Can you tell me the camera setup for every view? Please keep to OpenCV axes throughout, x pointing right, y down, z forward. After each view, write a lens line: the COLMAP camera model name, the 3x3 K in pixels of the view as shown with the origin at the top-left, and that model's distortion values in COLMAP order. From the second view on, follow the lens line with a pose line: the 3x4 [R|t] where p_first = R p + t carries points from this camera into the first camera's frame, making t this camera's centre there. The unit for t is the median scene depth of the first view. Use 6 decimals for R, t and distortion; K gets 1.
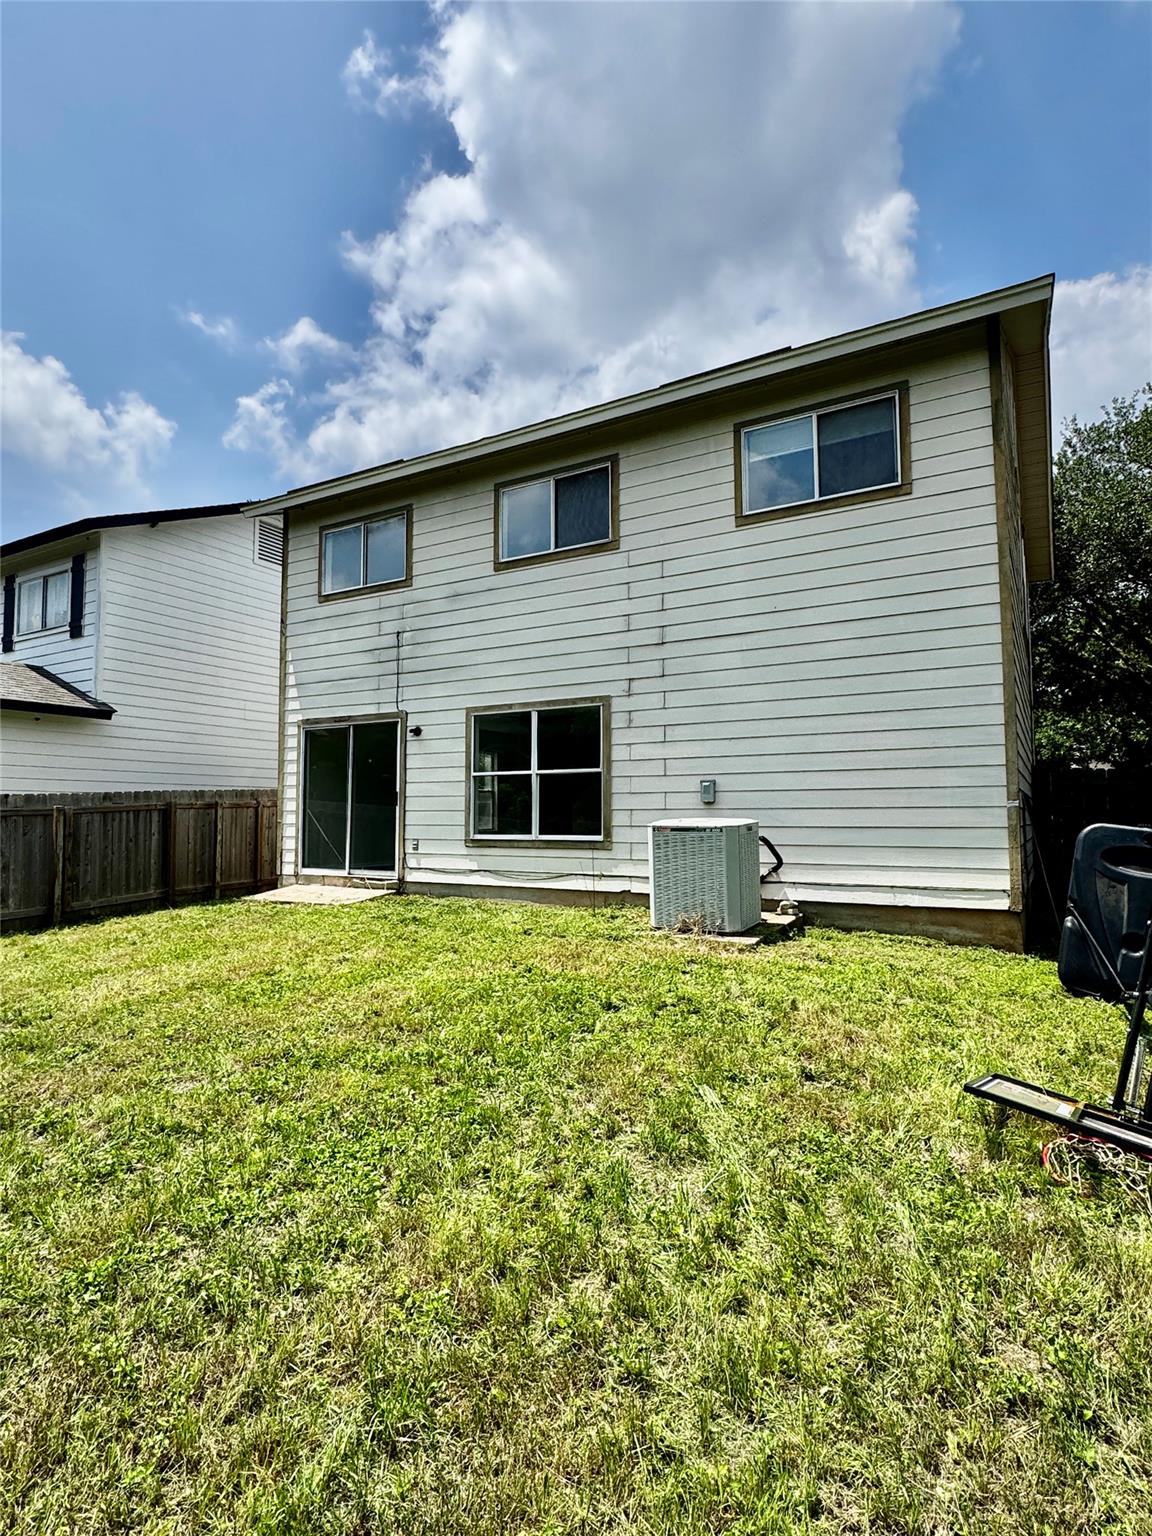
lens RADIAL K [[820.4, 0, 575.4], [0, 820.4, 763.1], [0, 0, 1]] dist [0.005521, -0.000309]
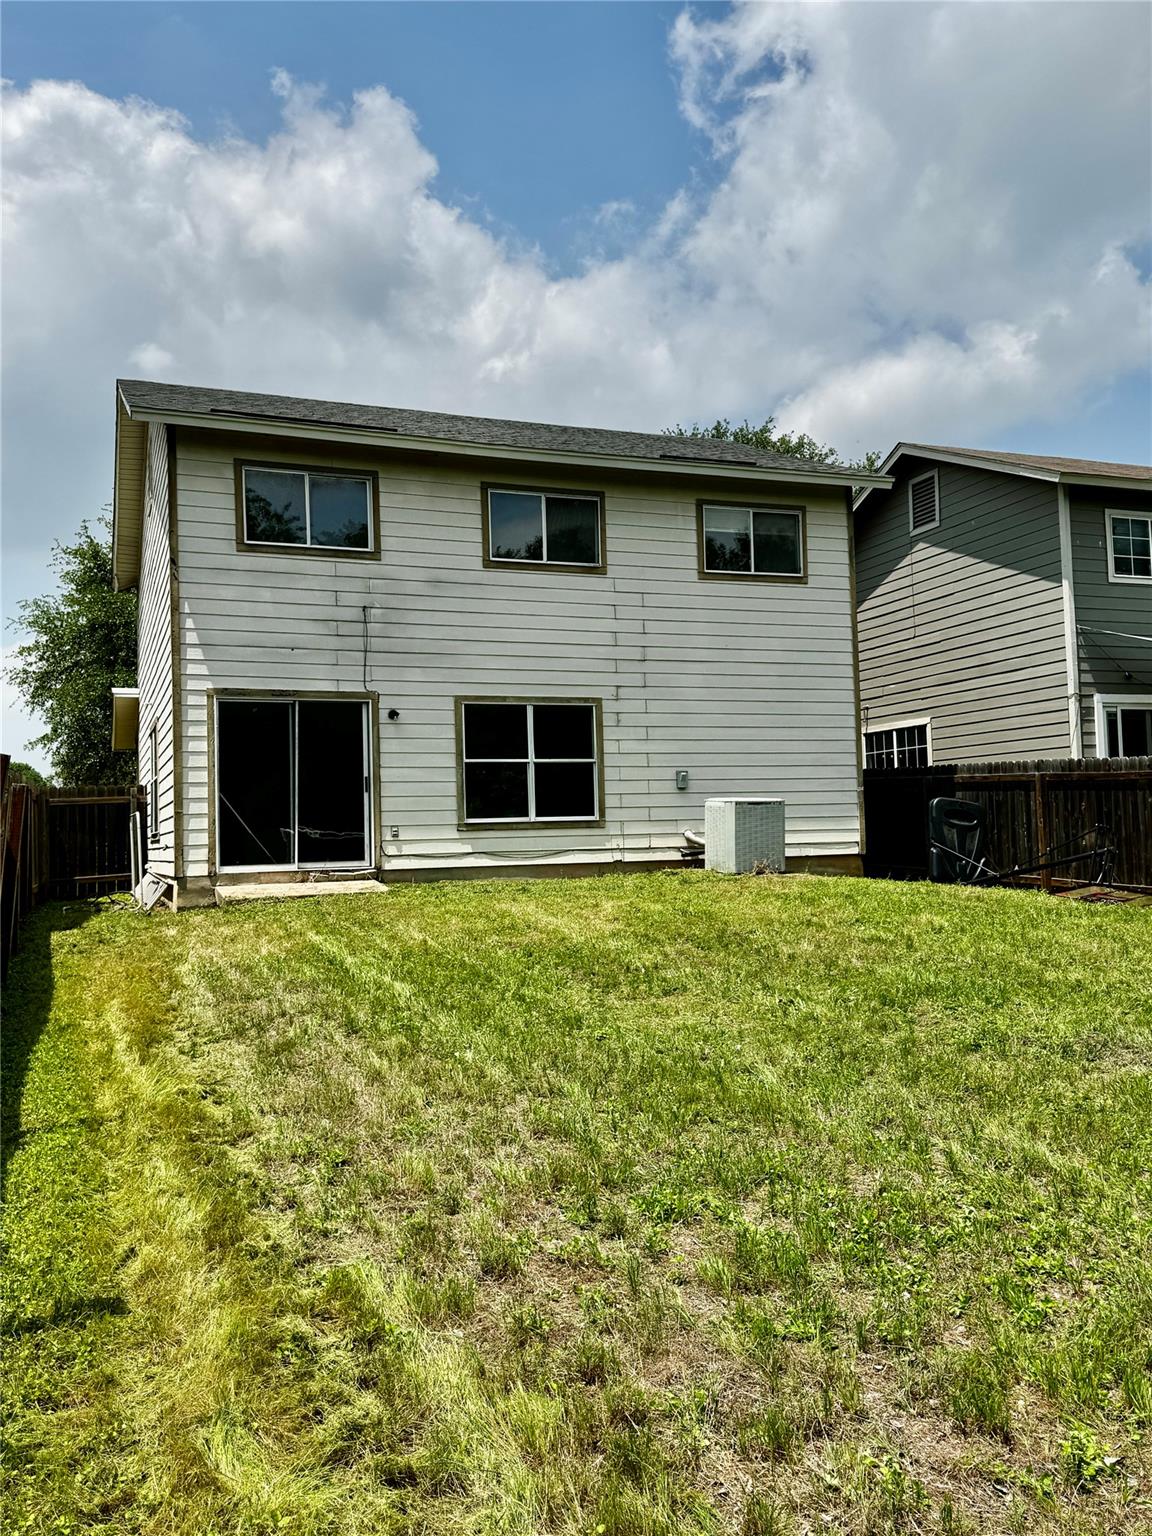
lens RADIAL K [[1241.6, 0, 574.2], [0, 1241.6, 771.4], [0, 0, 1]] dist [0.119230, 0.000918]
pose [[0.632961, 0.024450, 0.773797, -1.289186], [-0.027570, 0.999579, -0.009032, 0.038641], [-0.773692, -0.015617, 0.633369, -0.101959]]
